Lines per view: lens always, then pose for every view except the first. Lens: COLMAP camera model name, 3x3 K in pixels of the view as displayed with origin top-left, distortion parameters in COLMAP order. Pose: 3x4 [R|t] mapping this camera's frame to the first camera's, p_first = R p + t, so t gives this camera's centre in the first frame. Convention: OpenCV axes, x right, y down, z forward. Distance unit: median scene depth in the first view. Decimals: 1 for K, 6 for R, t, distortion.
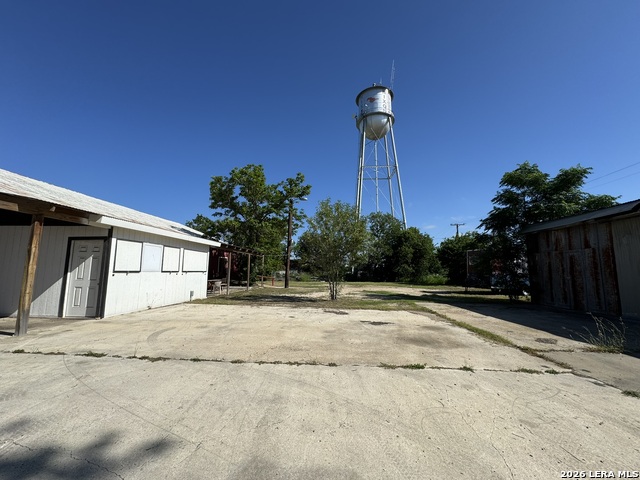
lens RADIAL K [[256.2, 0, 319.8], [0, 256.2, 238.2], [0, 0, 1]] dist [0.000075, 0.000161]
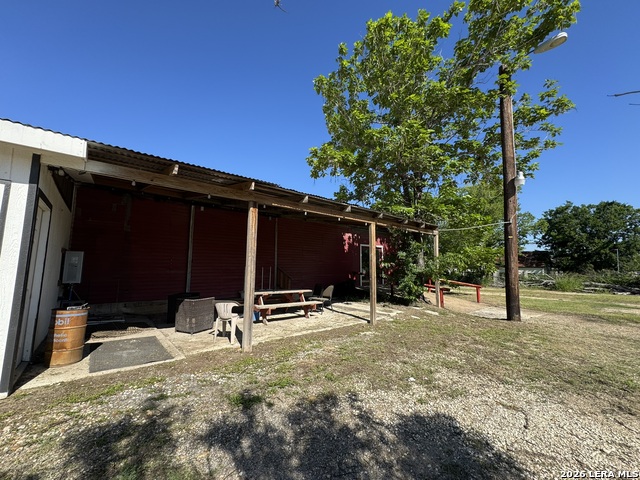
lens RADIAL K [[256.2, 0, 319.8], [0, 256.2, 238.2], [0, 0, 1]] dist [0.000075, 0.000161]
pose [[0.697214, -0.083866, -0.711941, -0.216559], [0.087022, 0.995690, -0.032070, 0.280177], [0.711562, -0.039595, 0.701507, 2.170381]]
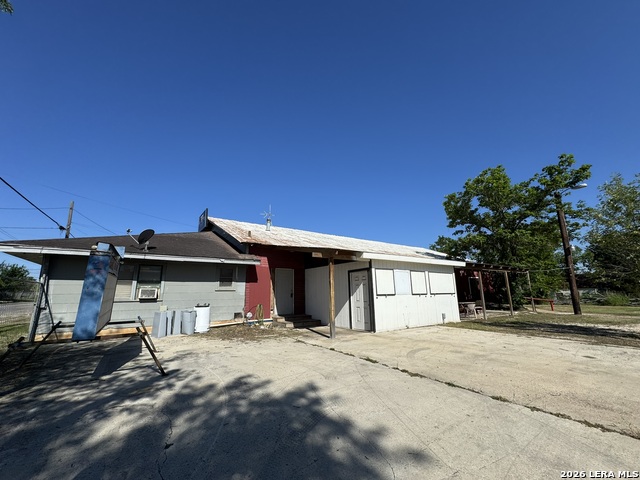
lens RADIAL K [[256.2, 0, 319.8], [0, 256.2, 238.2], [0, 0, 1]] dist [0.000075, 0.000161]
pose [[0.617022, -0.185281, -0.764823, 0.037927], [0.120465, 0.982672, -0.140870, 0.000045], [0.777671, -0.005214, 0.628650, -0.005185]]
